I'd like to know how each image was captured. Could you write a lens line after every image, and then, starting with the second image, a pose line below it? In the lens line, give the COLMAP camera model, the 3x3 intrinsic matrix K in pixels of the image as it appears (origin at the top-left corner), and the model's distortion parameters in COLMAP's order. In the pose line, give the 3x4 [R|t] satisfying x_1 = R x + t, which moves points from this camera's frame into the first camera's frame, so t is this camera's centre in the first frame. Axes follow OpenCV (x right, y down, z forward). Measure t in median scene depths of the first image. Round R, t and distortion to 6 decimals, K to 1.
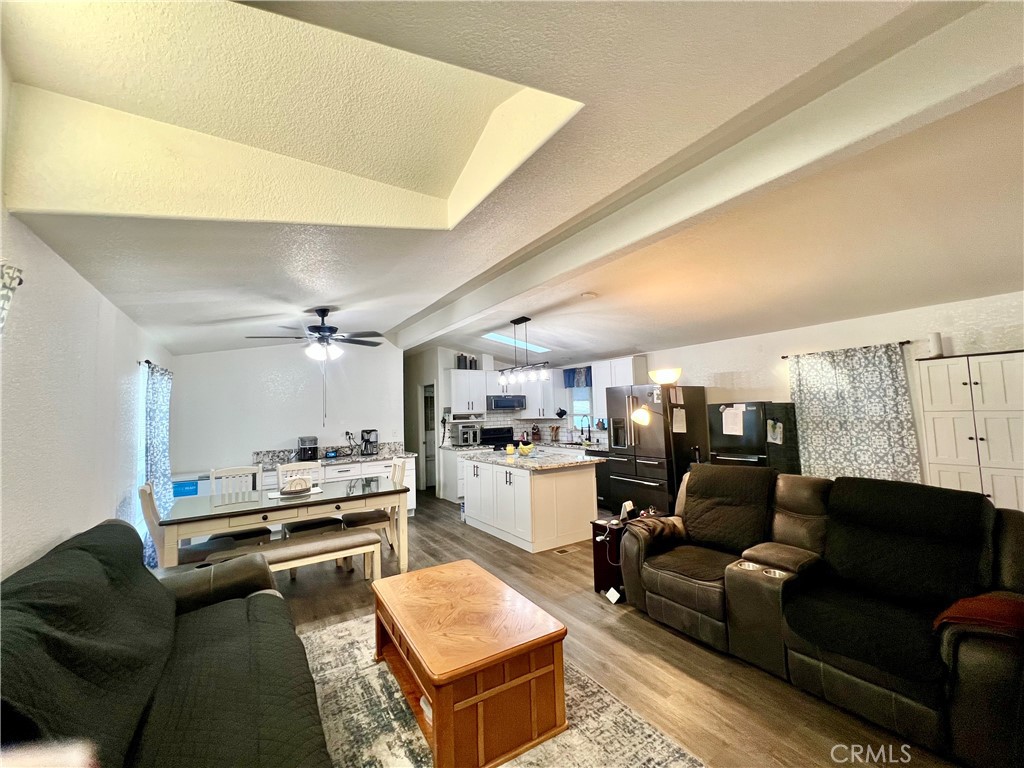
lens RADIAL K [[411.2, 0, 506.8], [0, 411.2, 380.9], [0, 0, 1]] dist [-0.002890, 0.000895]
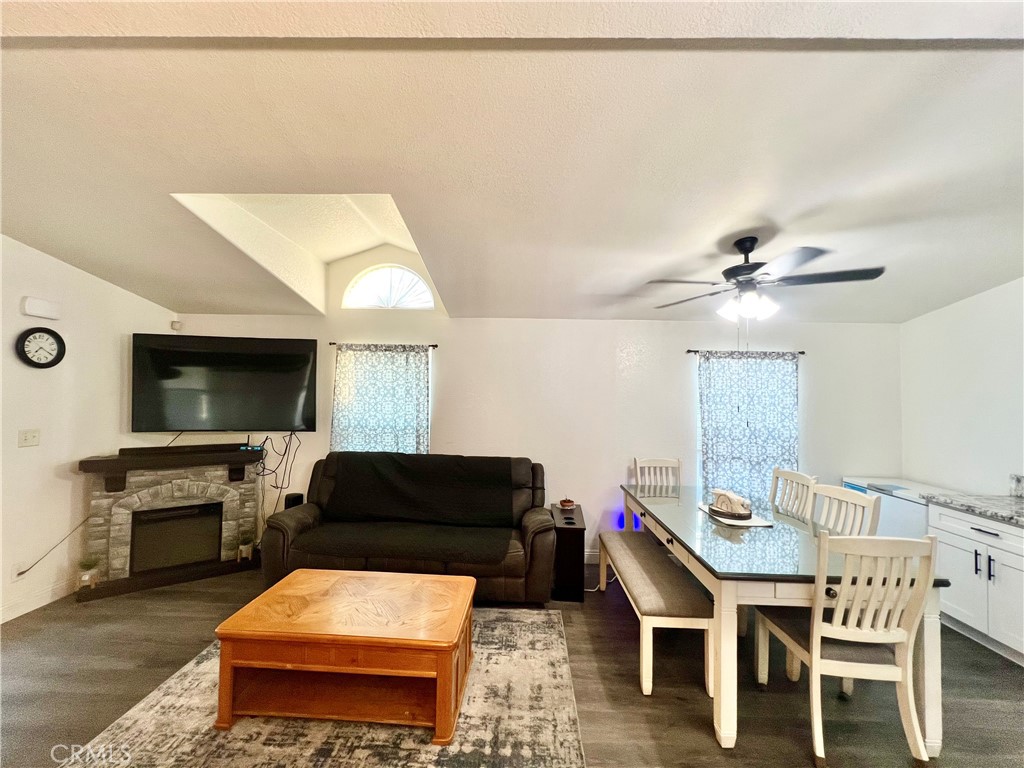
lens RADIAL K [[410.5, 0, 511.9], [0, 410.5, 383.8], [0, 0, 1]] dist [-0.000207, 0.000773]
pose [[-0.554064, -0.001050, -0.832473, 0.149772], [0.059162, 0.997421, -0.040633, 0.027799], [0.830369, -0.071764, -0.552573, 0.572902]]
